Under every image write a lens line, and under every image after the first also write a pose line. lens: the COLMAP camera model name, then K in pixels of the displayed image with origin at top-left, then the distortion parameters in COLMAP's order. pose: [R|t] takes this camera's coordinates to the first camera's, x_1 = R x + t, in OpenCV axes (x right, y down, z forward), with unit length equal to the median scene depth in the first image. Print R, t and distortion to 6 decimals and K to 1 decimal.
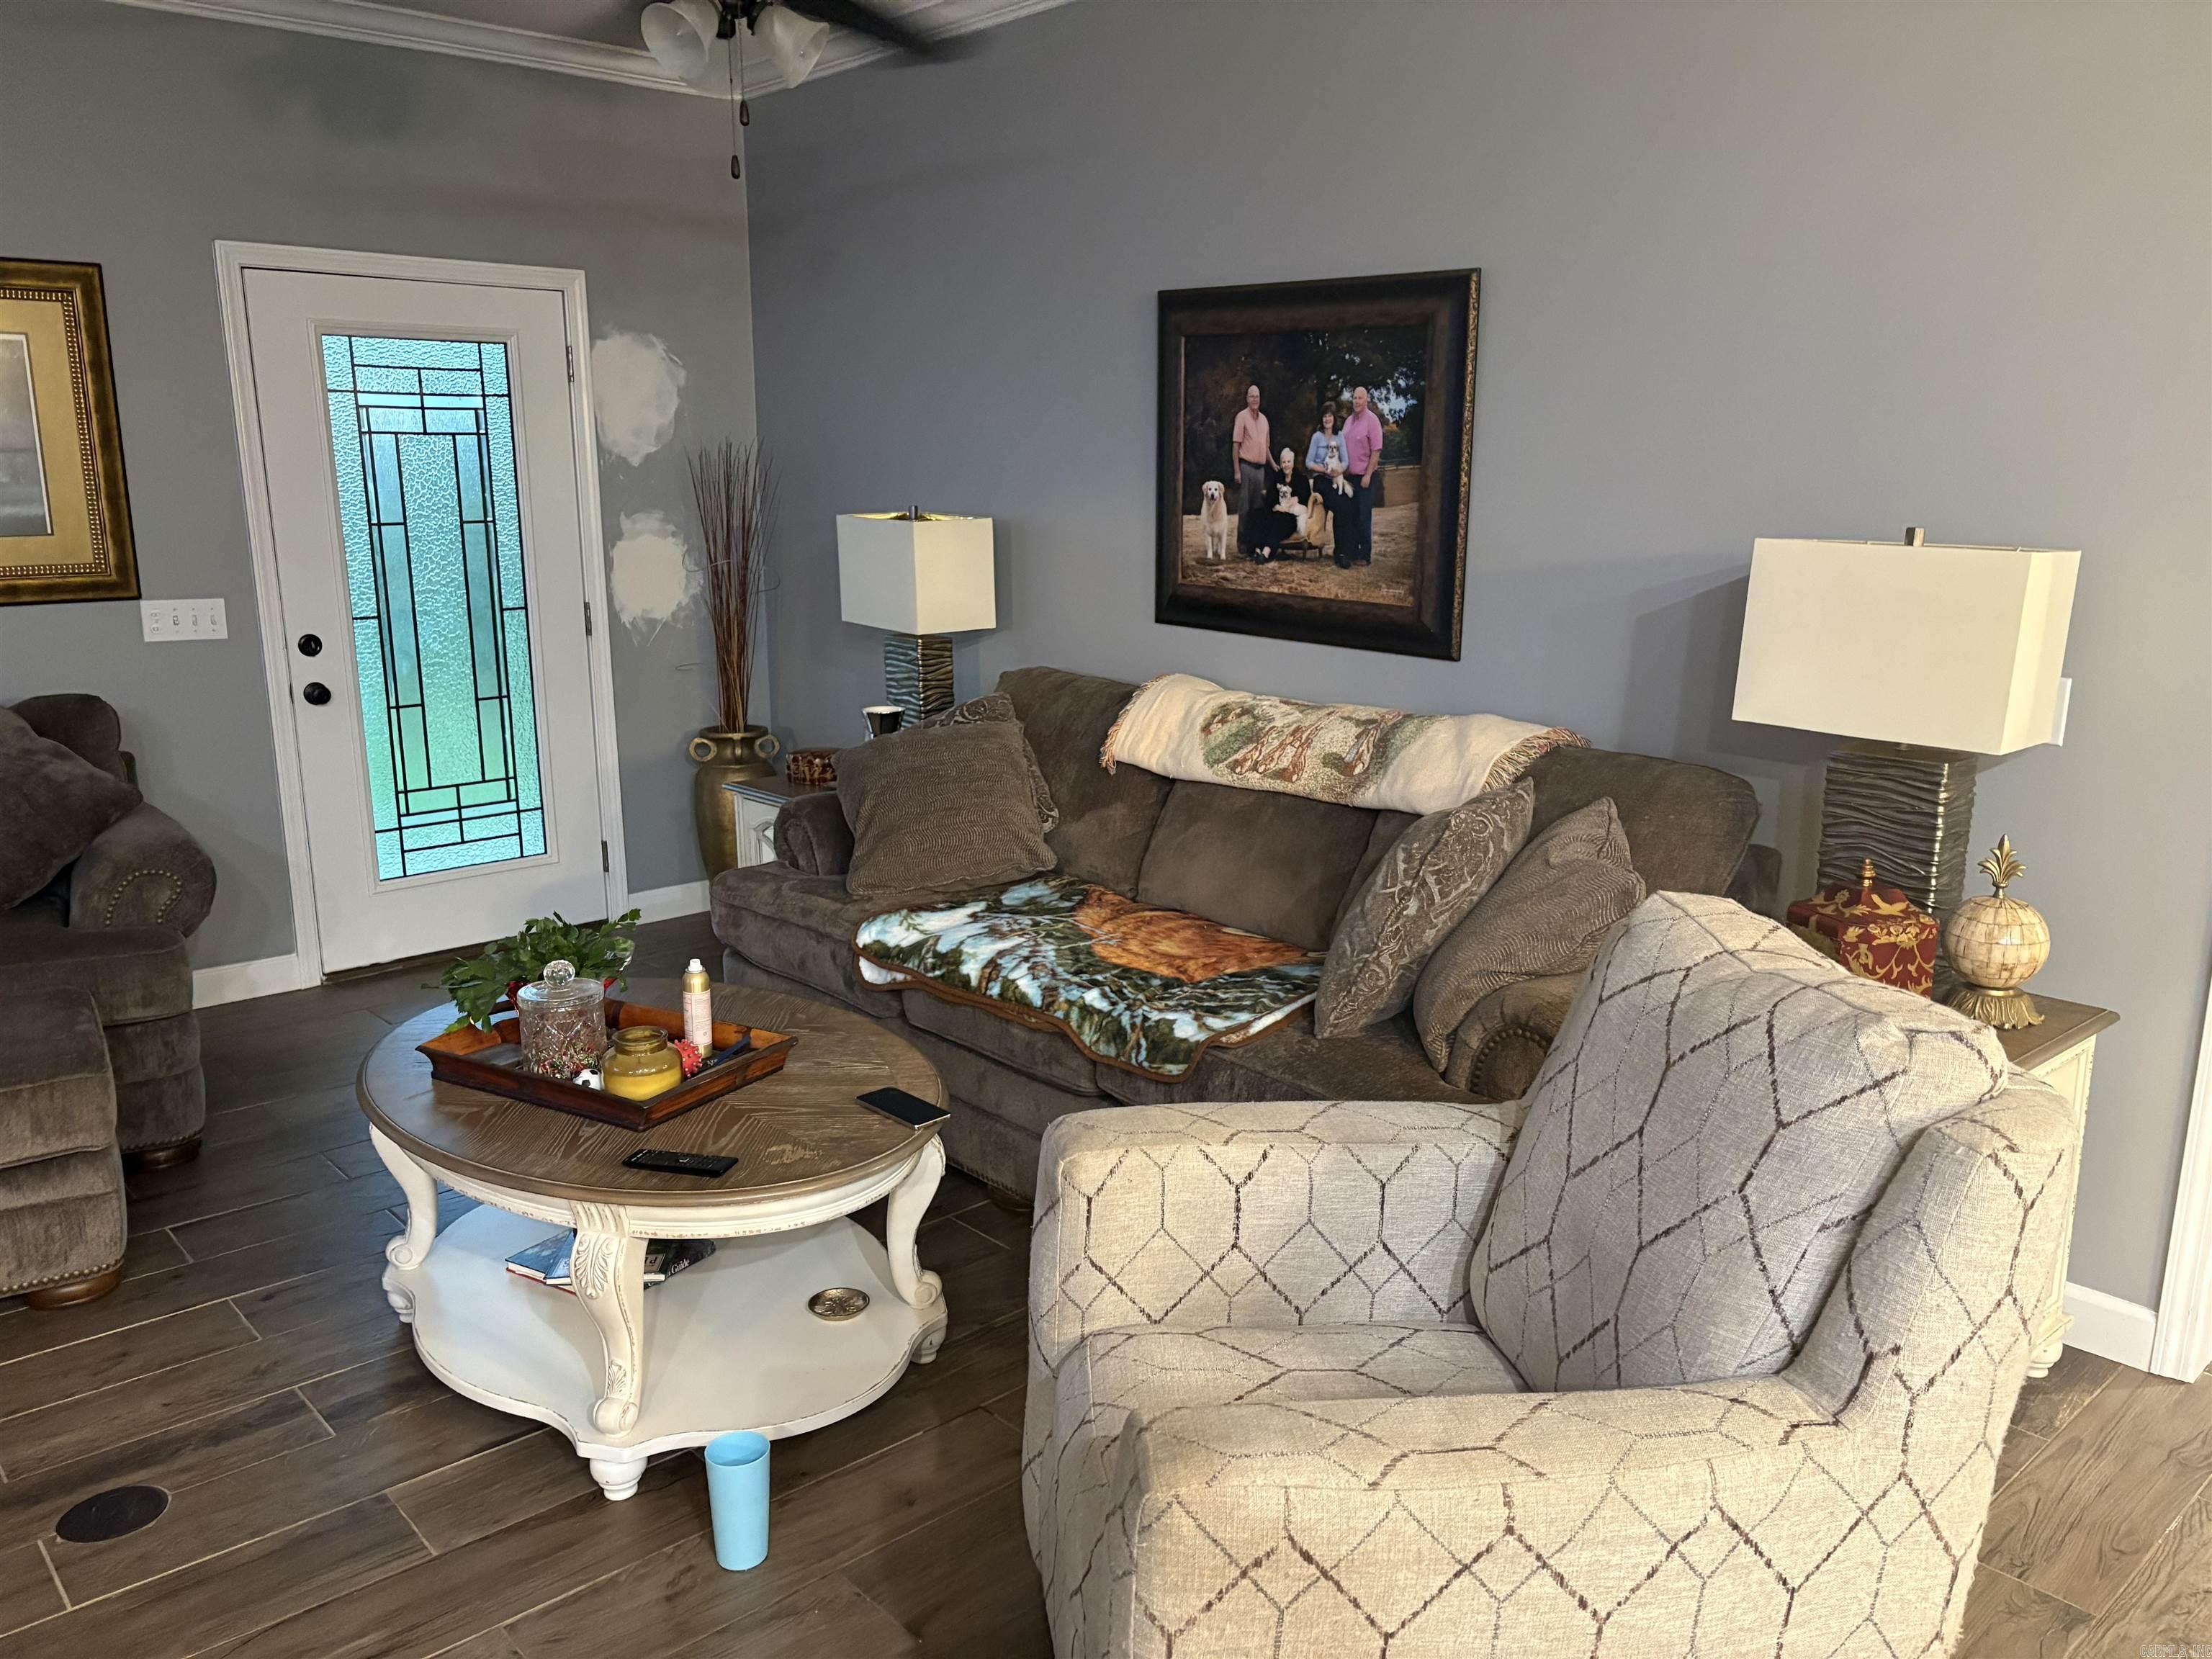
lens RADIAL K [[1660.1, 0, 1107.0], [0, 1660.1, 857.5], [0, 0, 1]] dist [0.090762, -0.118570]
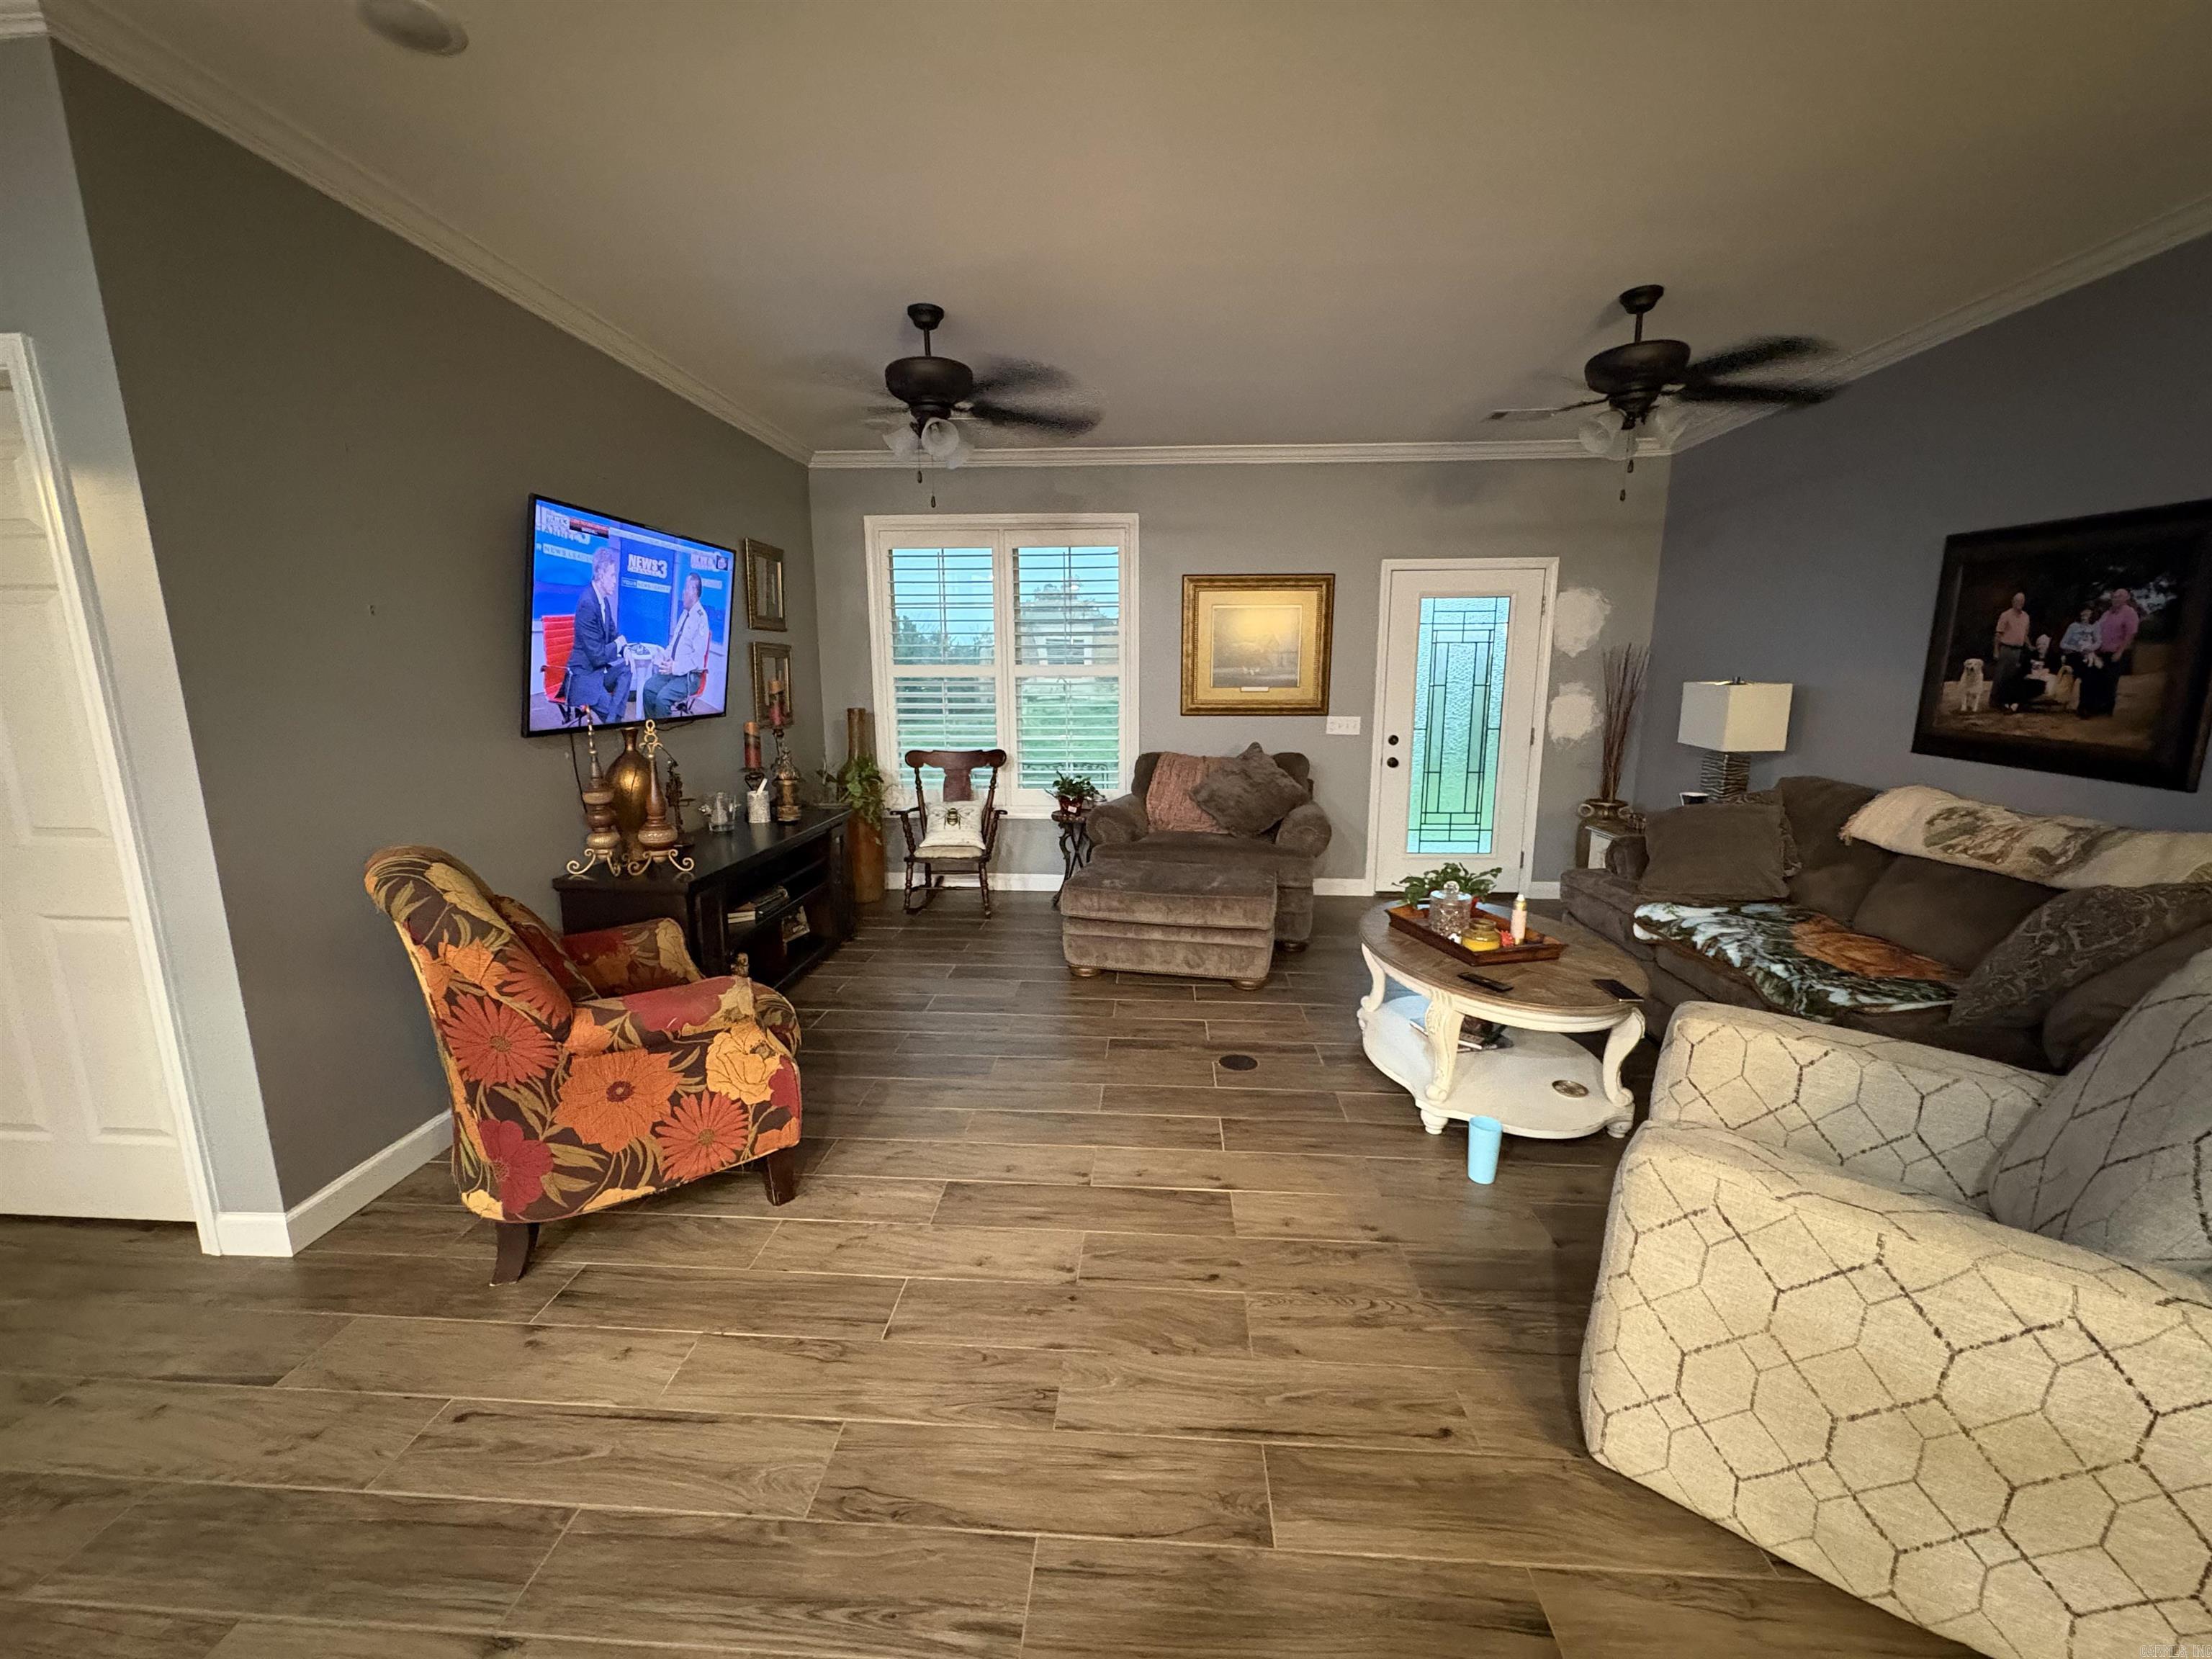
lens RADIAL K [[886.6, 0, 1106.0], [0, 886.6, 829.5], [0, 0, 1]] dist [0.015908, -0.004662]
pose [[0.699009, 0.128679, -0.703440, 0.115482], [-0.164848, 0.986179, 0.016591, 0.039013], [0.695853, 0.104364, 0.710561, -0.083176]]
